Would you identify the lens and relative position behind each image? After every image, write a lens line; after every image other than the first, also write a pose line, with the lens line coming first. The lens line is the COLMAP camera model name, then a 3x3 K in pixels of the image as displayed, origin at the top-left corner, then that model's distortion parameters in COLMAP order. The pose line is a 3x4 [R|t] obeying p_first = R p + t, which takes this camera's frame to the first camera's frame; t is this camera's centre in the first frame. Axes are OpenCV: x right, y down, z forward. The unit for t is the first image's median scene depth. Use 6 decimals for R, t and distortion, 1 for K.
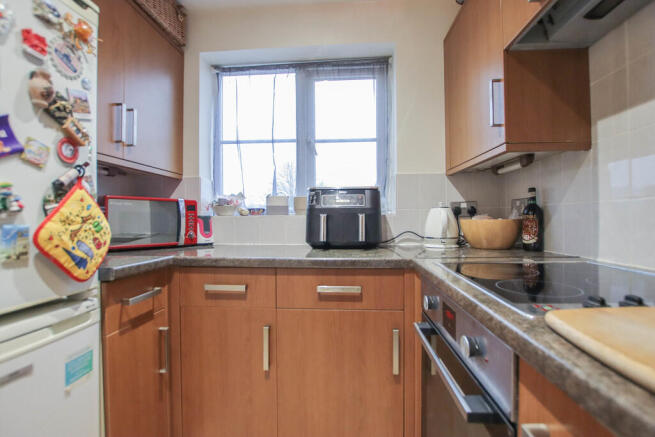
lens RADIAL K [[314.1, 0, 331.0], [0, 314.1, 219.4], [0, 0, 1]] dist [-0.020060, 0.000592]
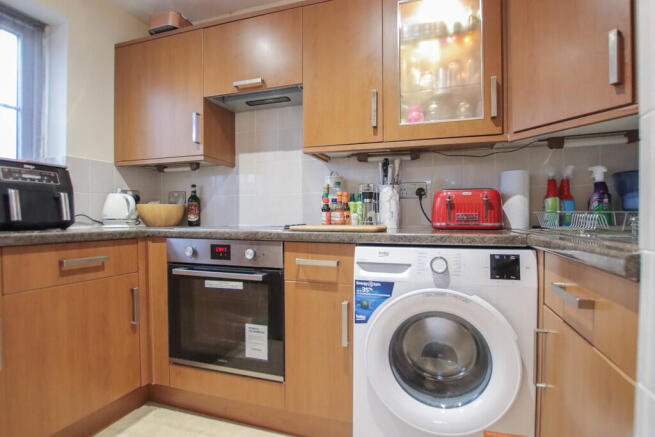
lens RADIAL K [[314.1, 0, 331.0], [0, 314.1, 219.4], [0, 0, 1]] dist [-0.020060, 0.000592]
pose [[0.277413, 0.002126, 0.960748, -0.642125], [-0.000527, 0.999998, -0.002060, 0.072384], [-0.960751, 0.000065, 0.277414, -0.069587]]
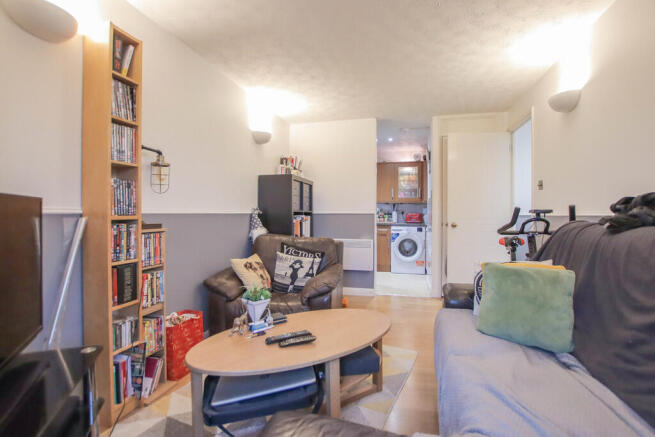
lens RADIAL K [[302.0, 0, 328.0], [0, 302.0, 216.0], [0, 0, 1]] dist [-0.019619, 0.000170]
pose [[0.195620, -0.005174, 0.980666, -5.568094], [0.002520, 0.999985, 0.004773, -0.057583], [-0.980677, 0.001538, 0.195630, 0.252207]]
